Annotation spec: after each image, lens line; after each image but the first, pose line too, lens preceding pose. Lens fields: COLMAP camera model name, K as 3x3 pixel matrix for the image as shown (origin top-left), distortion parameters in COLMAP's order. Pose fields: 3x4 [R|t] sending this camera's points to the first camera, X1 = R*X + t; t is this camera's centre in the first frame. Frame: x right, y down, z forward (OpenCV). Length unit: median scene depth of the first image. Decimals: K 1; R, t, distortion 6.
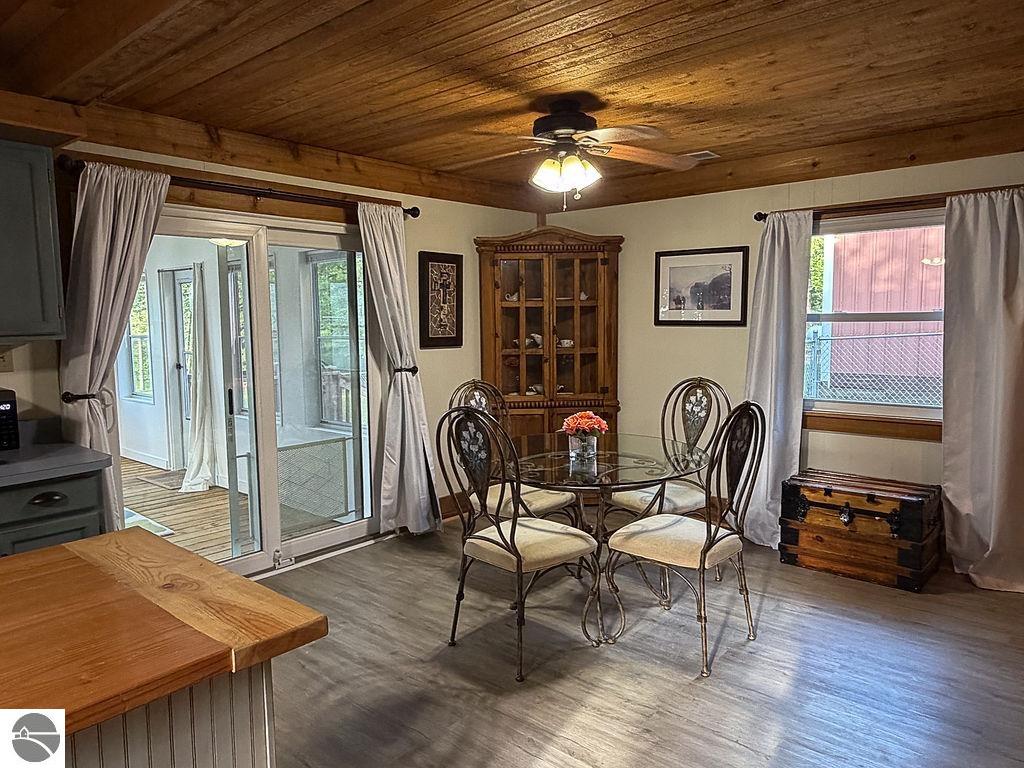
lens RADIAL K [[699.9, 0, 509.1], [0, 699.9, 383.2], [0, 0, 1]] dist [0.000891, 0.001020]
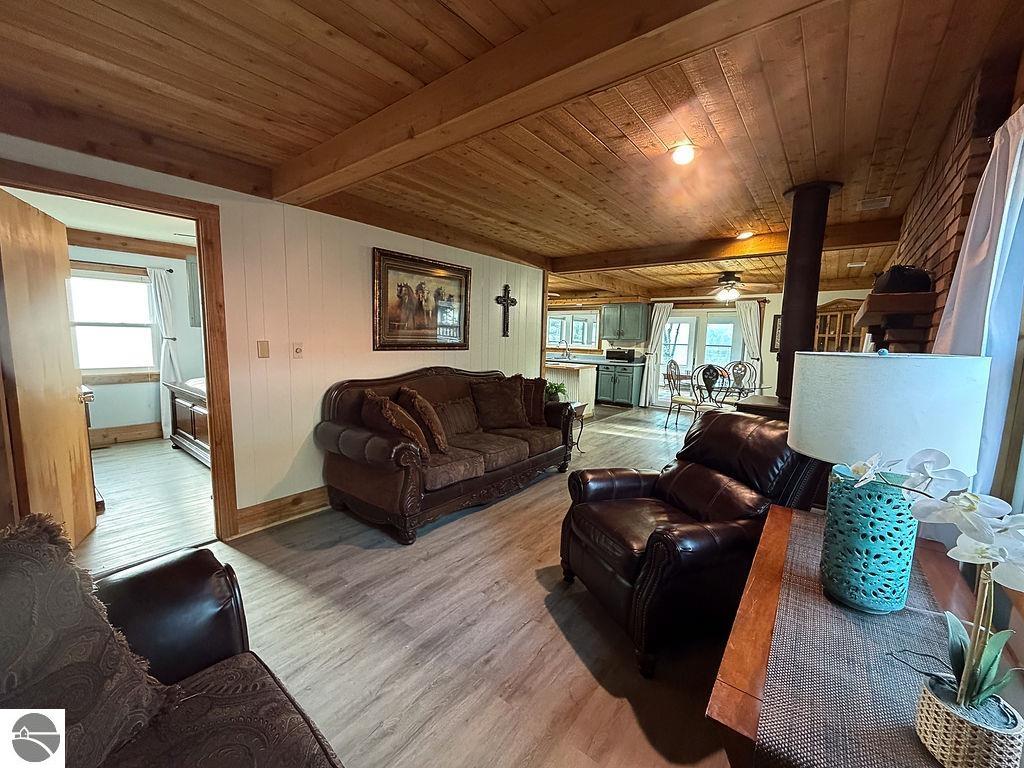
lens RADIAL K [[407.8, 0, 509.8], [0, 407.8, 383.6], [0, 0, 1]] dist [-0.001093, 0.000355]
pose [[0.042076, 0.127180, -0.990987, 1.530143], [-0.119512, 0.985384, 0.121387, -0.003042], [0.991941, 0.113327, 0.056661, -0.037590]]
